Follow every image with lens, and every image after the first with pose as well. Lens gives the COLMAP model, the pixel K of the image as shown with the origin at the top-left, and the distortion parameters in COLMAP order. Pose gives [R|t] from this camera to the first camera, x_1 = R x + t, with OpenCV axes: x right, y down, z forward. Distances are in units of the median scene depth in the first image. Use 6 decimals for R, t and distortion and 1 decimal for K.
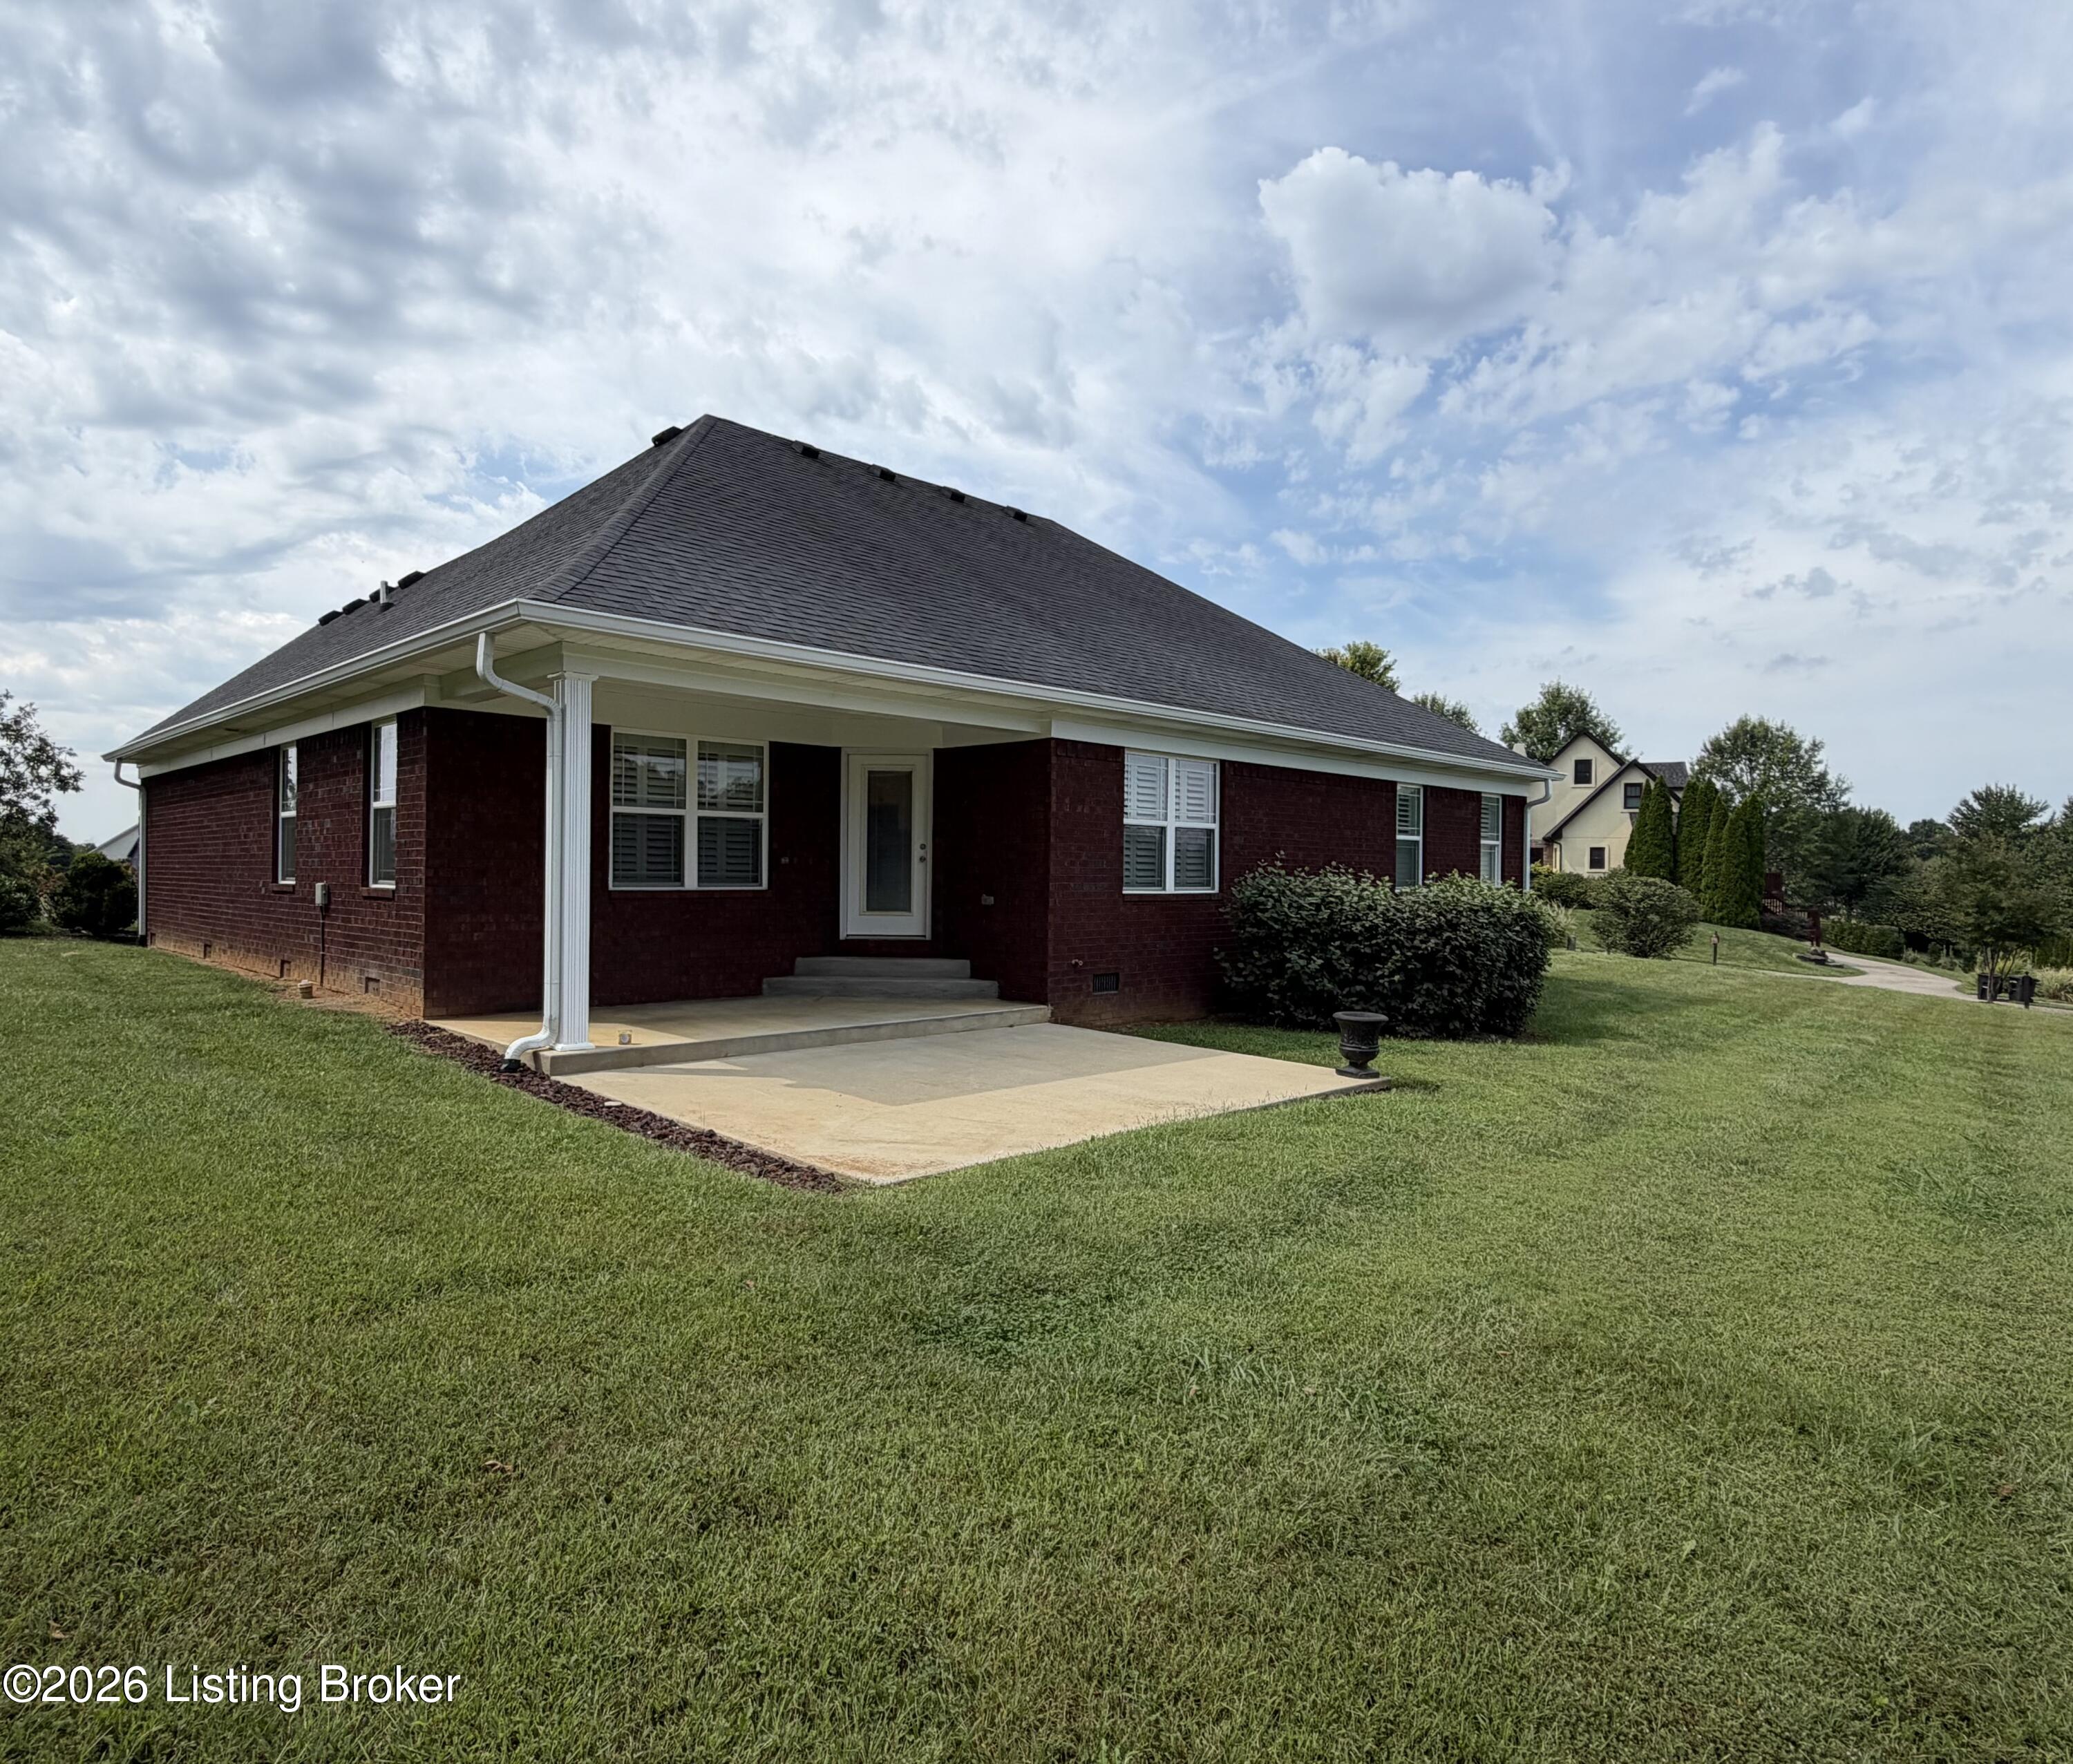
lens RADIAL K [[1190.9, 0, 1036.1], [0, 1190.9, 872.6], [0, 0, 1]] dist [-0.005939, 0.001466]
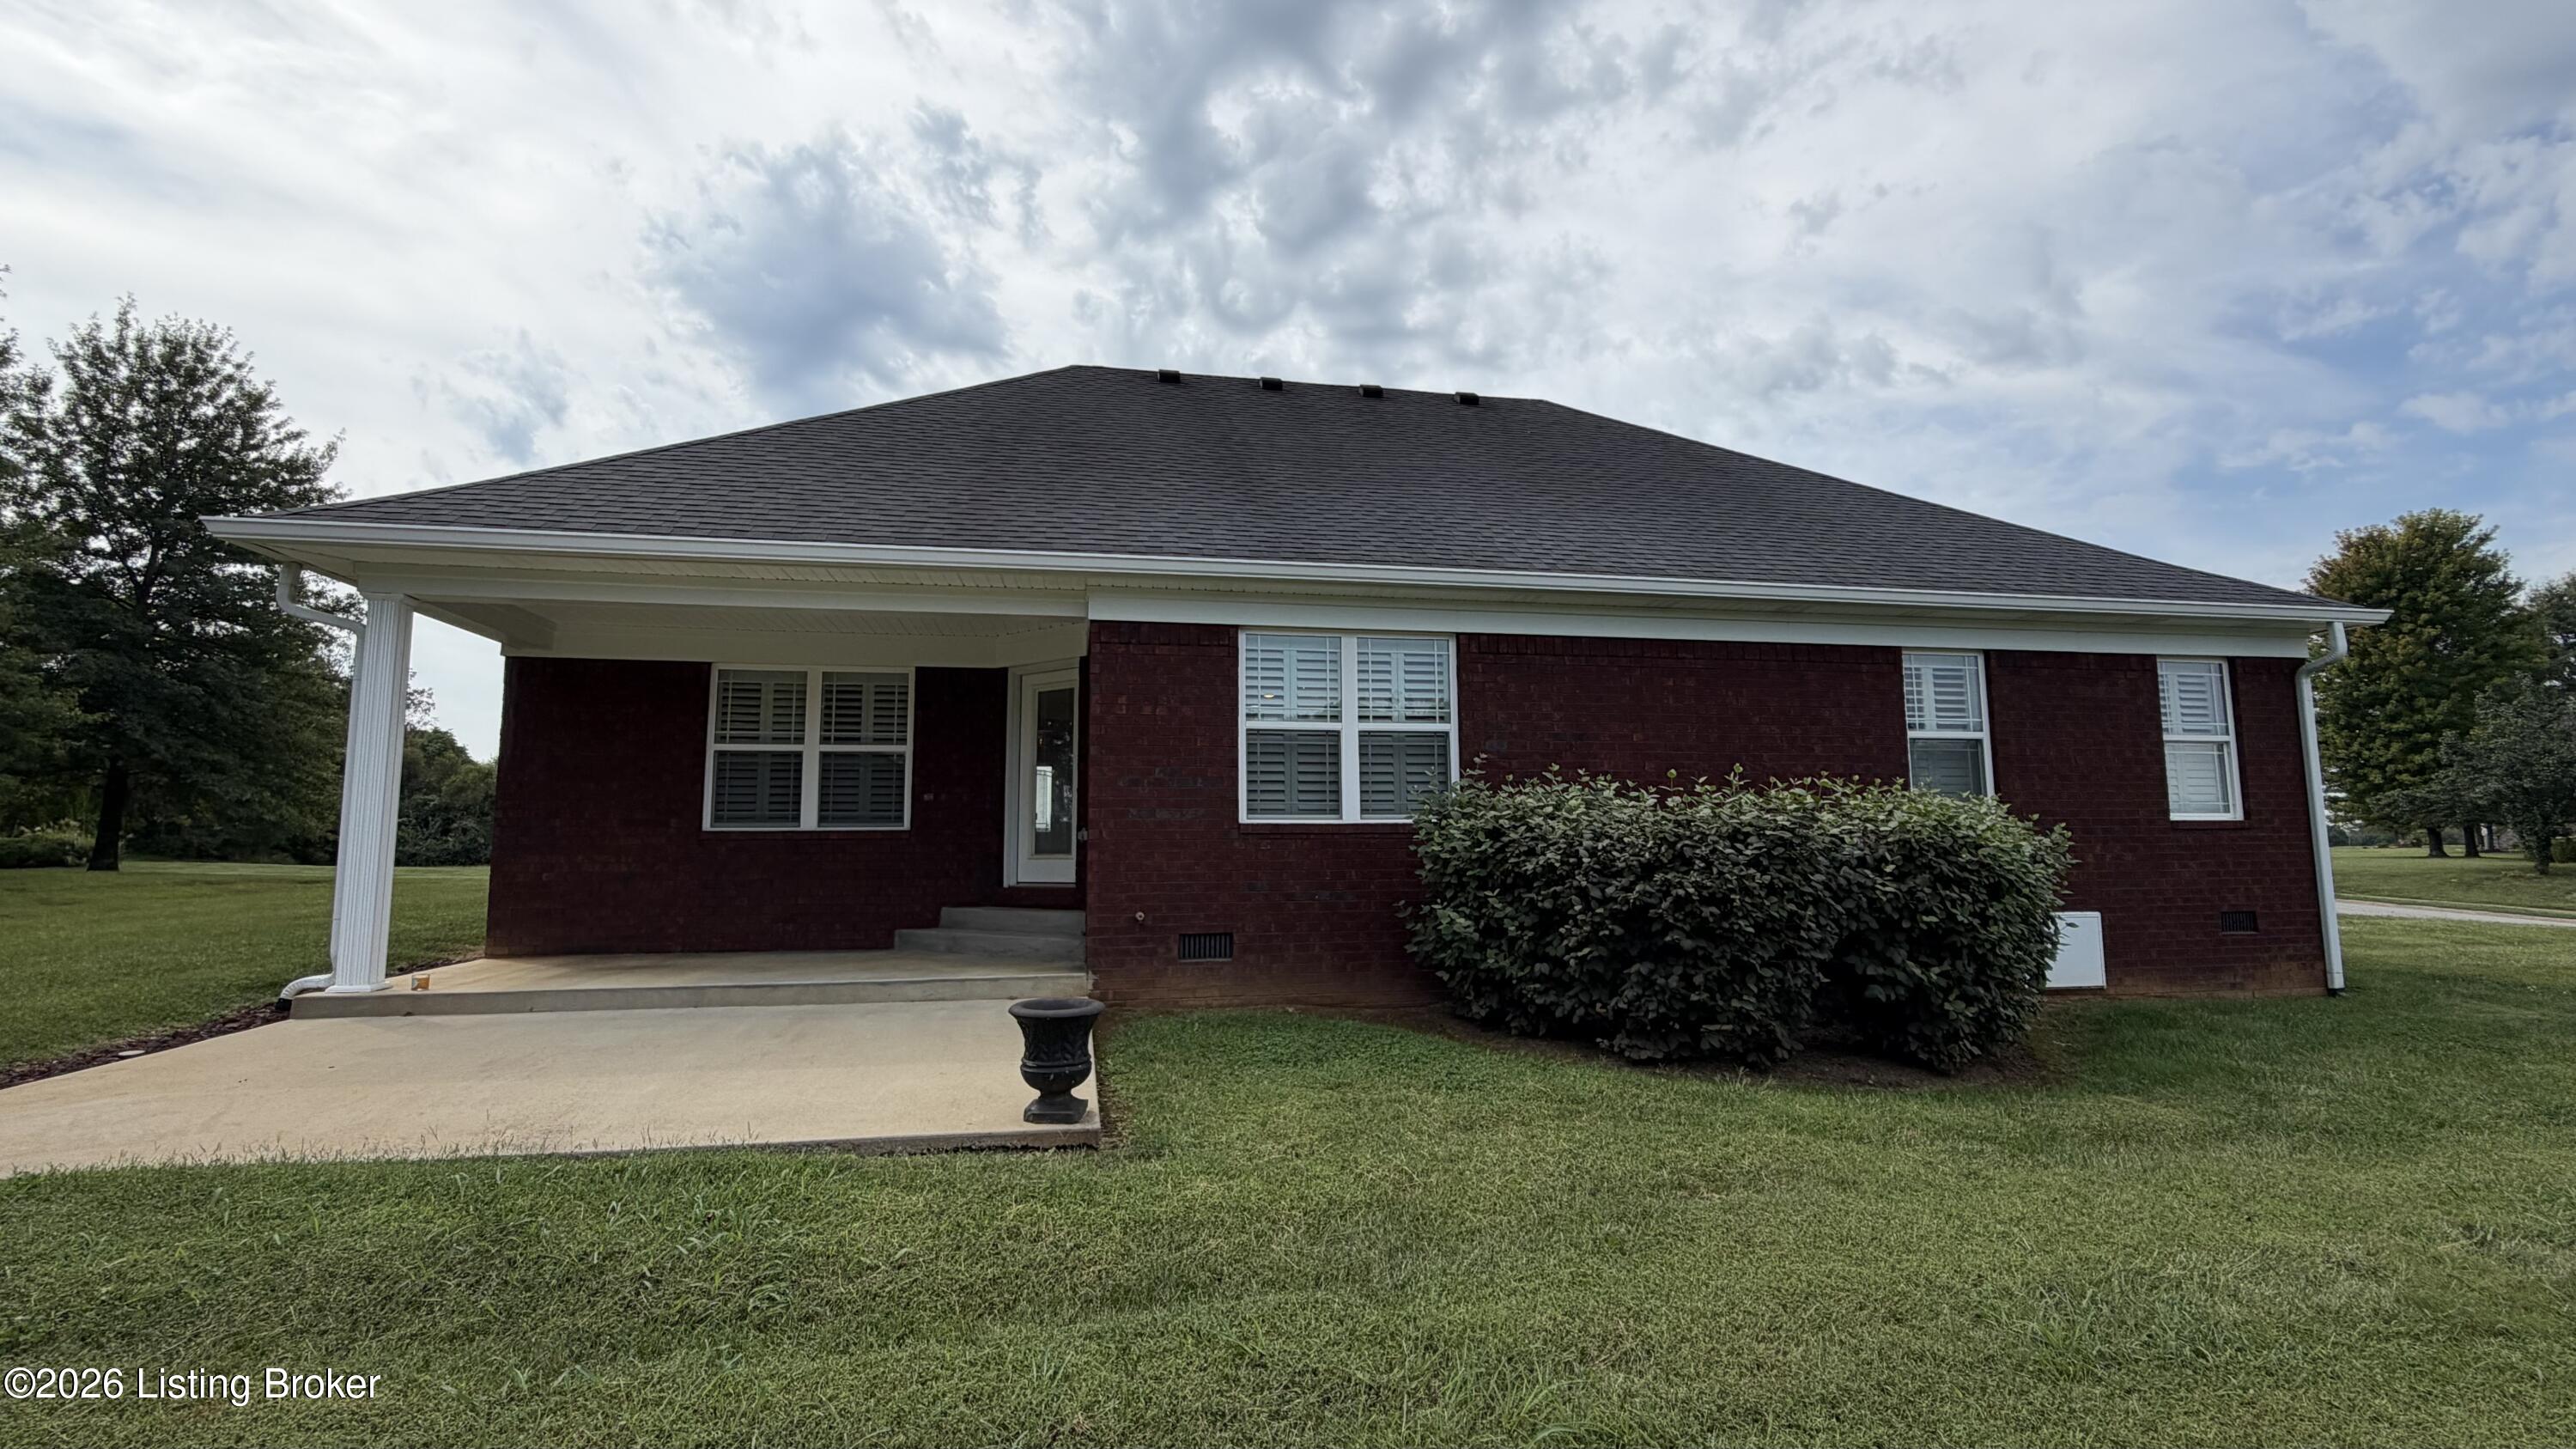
lens RADIAL K [[1155.2, 0, 1300.3], [0, 1155.2, 744.1], [0, 0, 1]] dist [0.001333, 0.000044]
pose [[0.830989, -0.068285, -0.552082, 0.469431], [0.014714, 0.994788, -0.100895, 0.038812], [0.556095, 0.075719, 0.827662, 0.408192]]
